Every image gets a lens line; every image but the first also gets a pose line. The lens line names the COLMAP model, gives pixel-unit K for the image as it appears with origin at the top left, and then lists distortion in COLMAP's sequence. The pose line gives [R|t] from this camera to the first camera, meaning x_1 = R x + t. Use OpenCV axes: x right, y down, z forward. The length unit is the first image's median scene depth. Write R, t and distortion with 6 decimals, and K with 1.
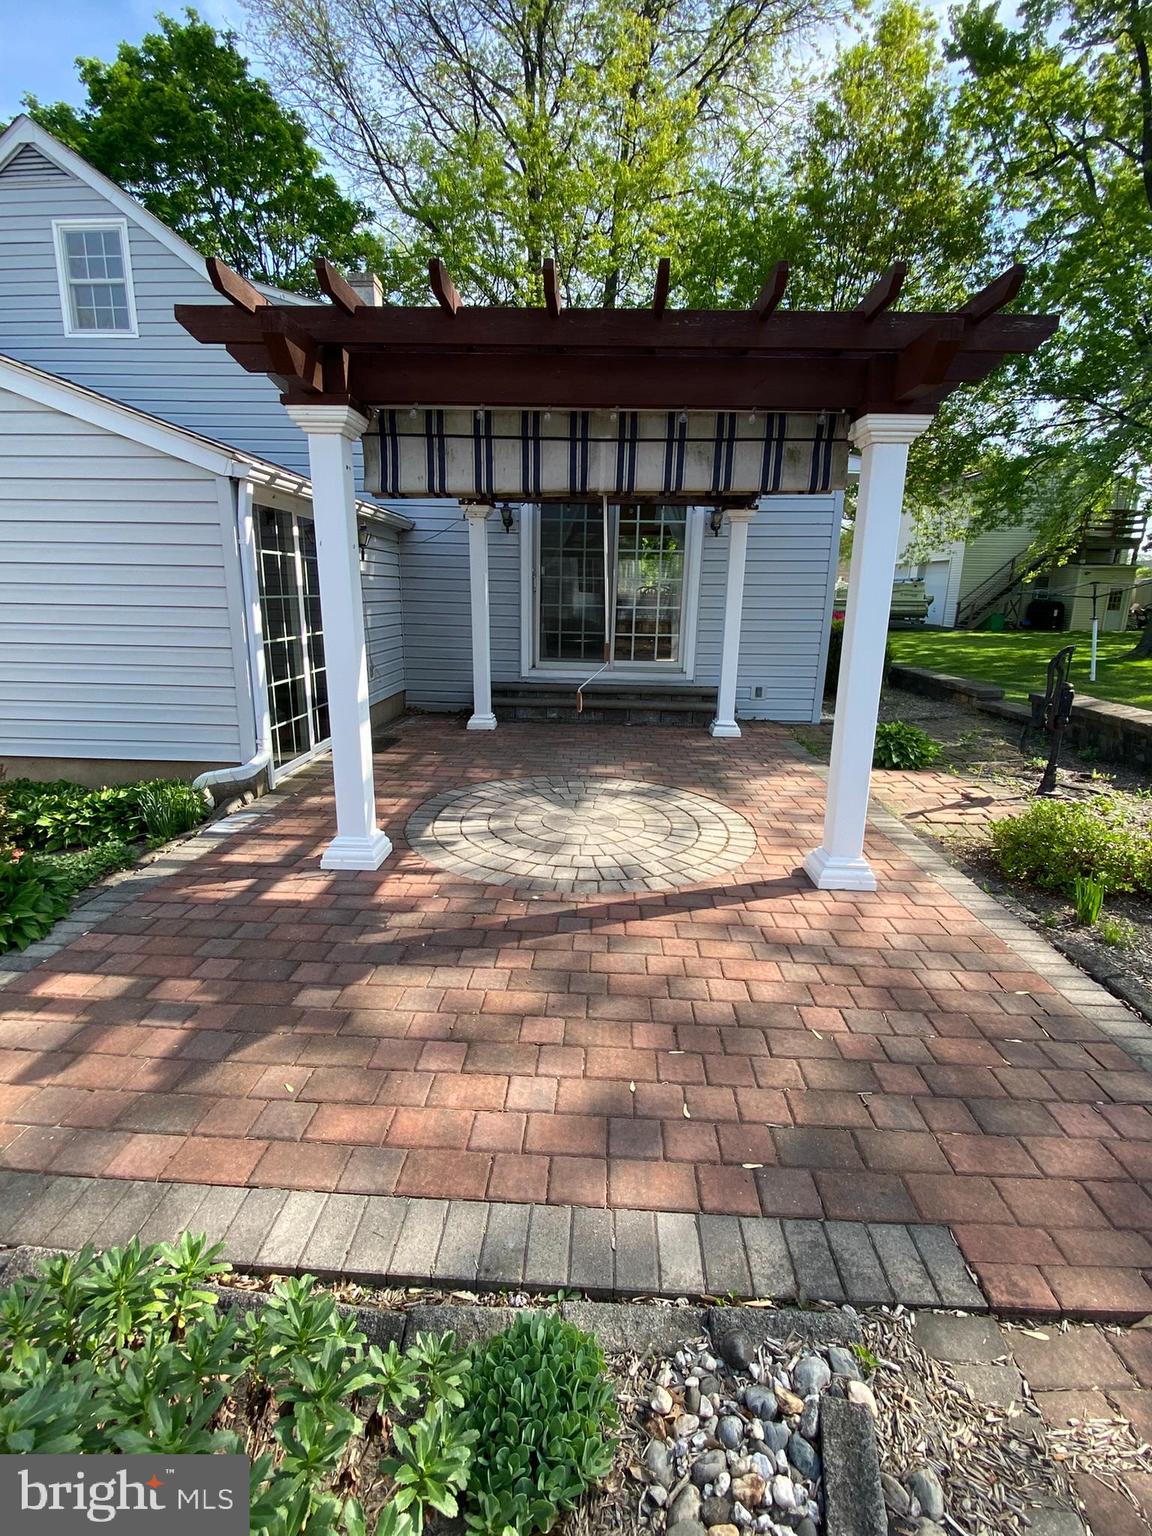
lens RADIAL K [[695.0, 0, 570.4], [0, 695.0, 781.0], [0, 0, 1]] dist [-0.004459, -0.011565]
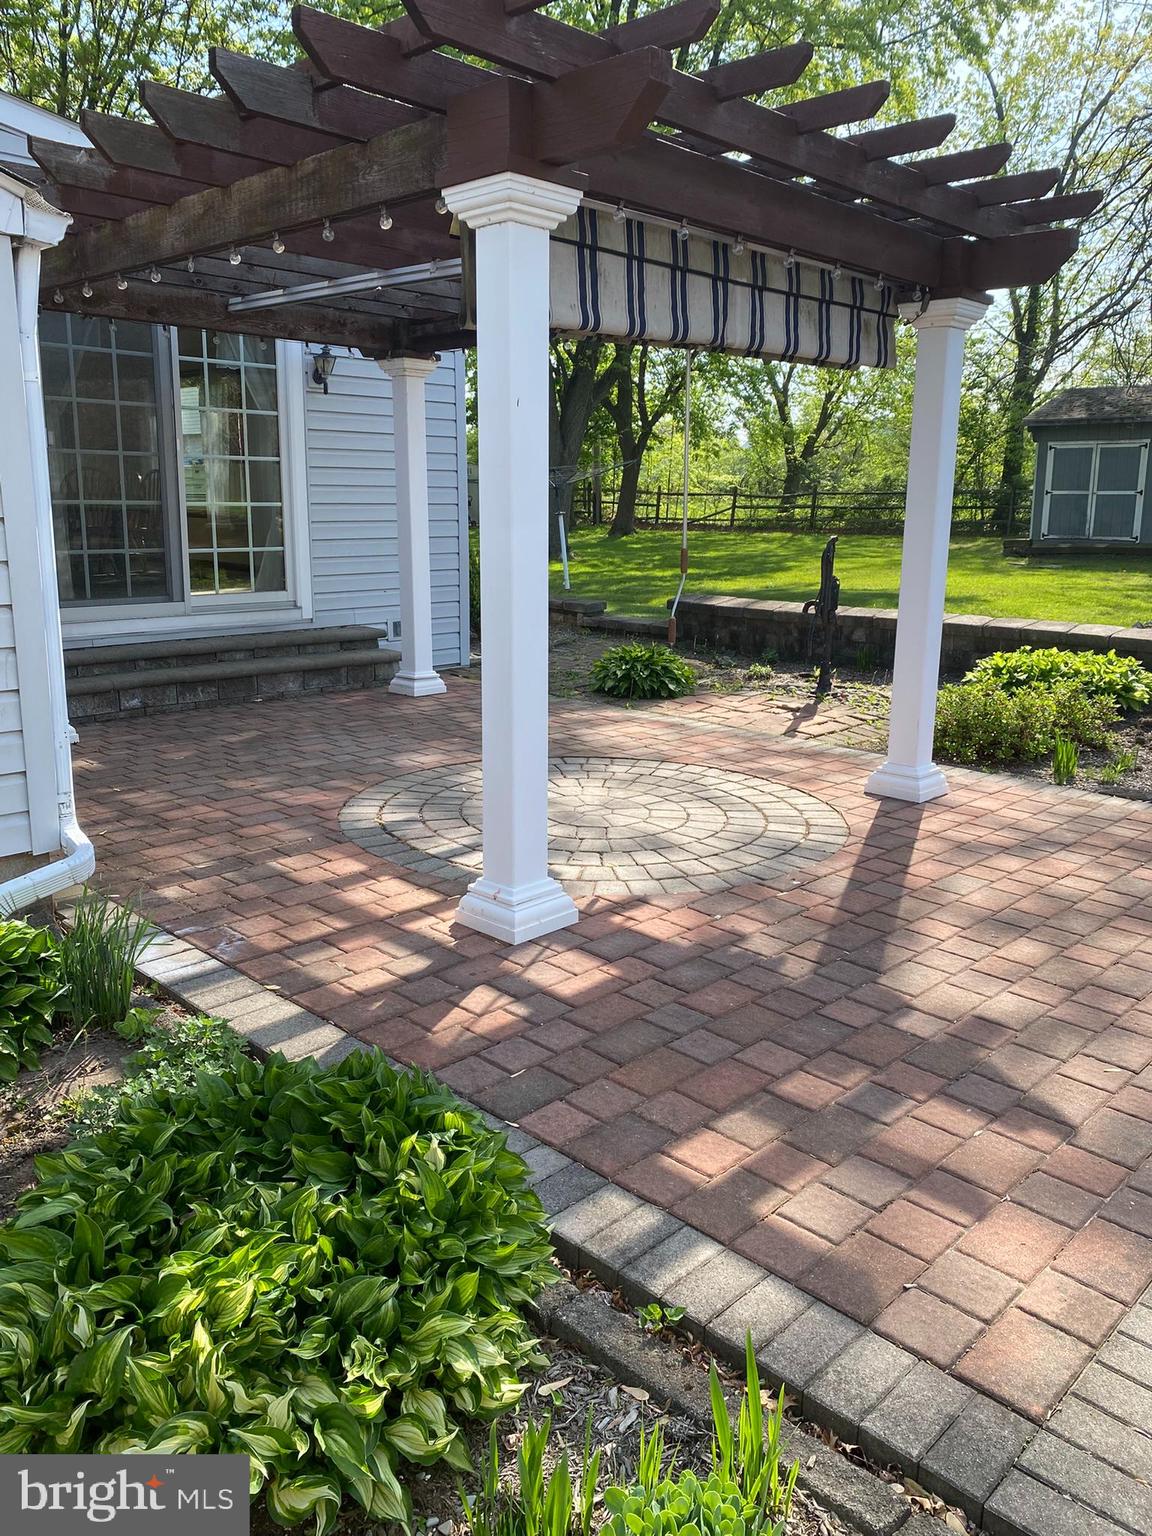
lens RADIAL K [[1192.2, 0, 576.8], [0, 1192.2, 756.4], [0, 0, 1]] dist [-0.000663, 0.004665]
pose [[0.660662, -0.170916, 0.730967, -1.059088], [0.197097, 0.979068, 0.050788, -0.073055], [-0.724347, 0.110518, 0.680520, 0.265050]]
